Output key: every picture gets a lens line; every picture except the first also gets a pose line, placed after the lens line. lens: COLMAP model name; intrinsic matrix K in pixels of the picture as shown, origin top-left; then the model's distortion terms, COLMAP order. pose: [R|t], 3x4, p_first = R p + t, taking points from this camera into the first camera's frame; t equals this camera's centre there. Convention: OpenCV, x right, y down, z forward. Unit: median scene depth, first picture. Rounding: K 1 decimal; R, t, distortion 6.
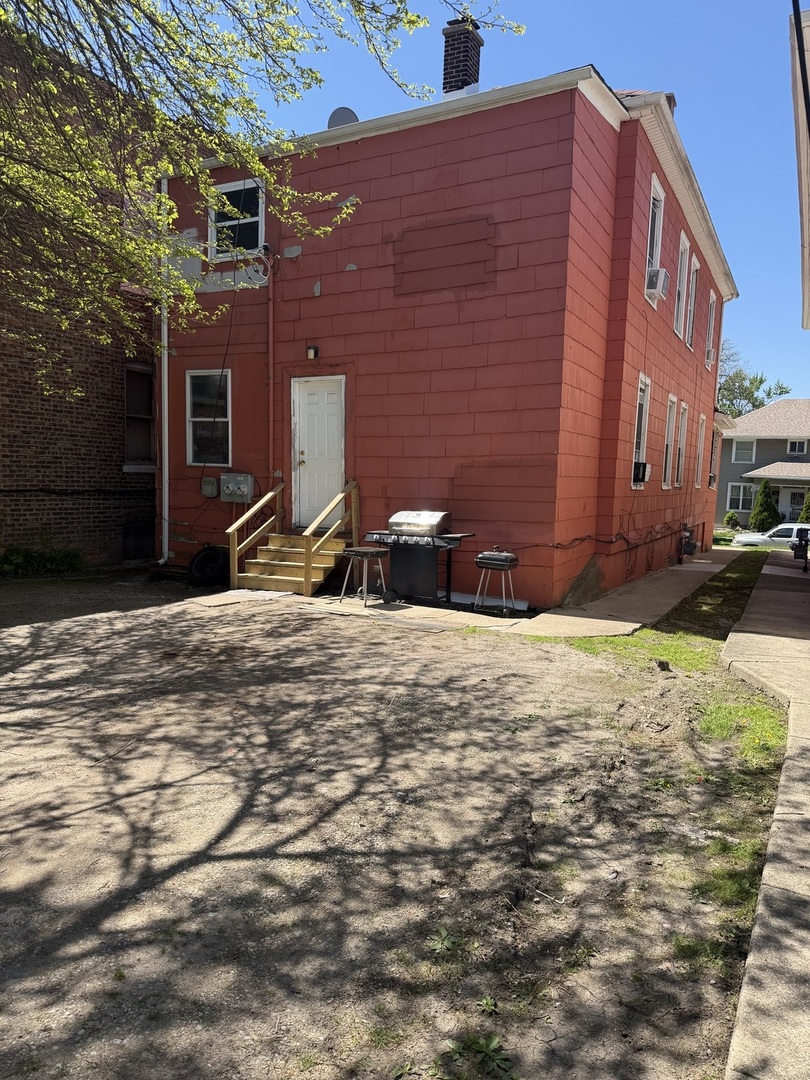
lens RADIAL K [[768.6, 0, 362.7], [0, 768.6, 568.0], [0, 0, 1]] dist [0.057227, -0.078784]
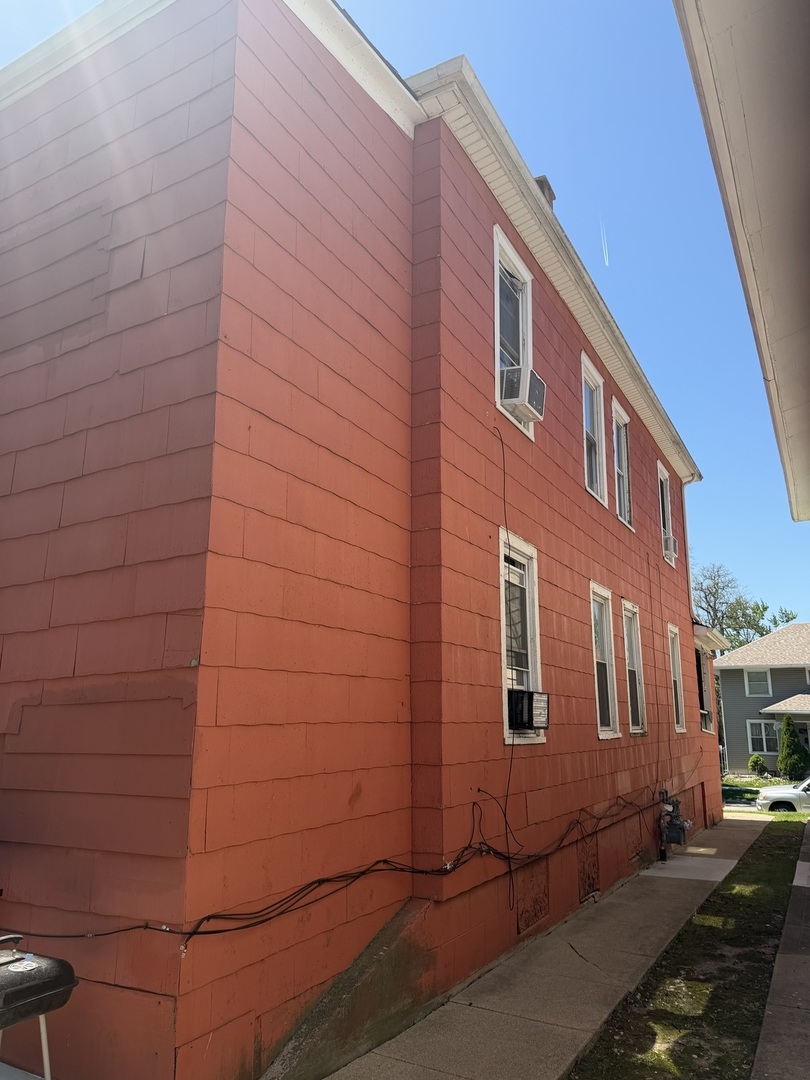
lens RADIAL K [[768.6, 0, 407.5], [0, 768.6, 546.8], [0, 0, 1]] dist [0.057227, -0.078784]
pose [[0.999495, -0.014932, 0.028043, 0.209435], [0.023352, 0.943765, -0.329791, -0.045290], [-0.021541, 0.330279, 0.943637, 0.369786]]
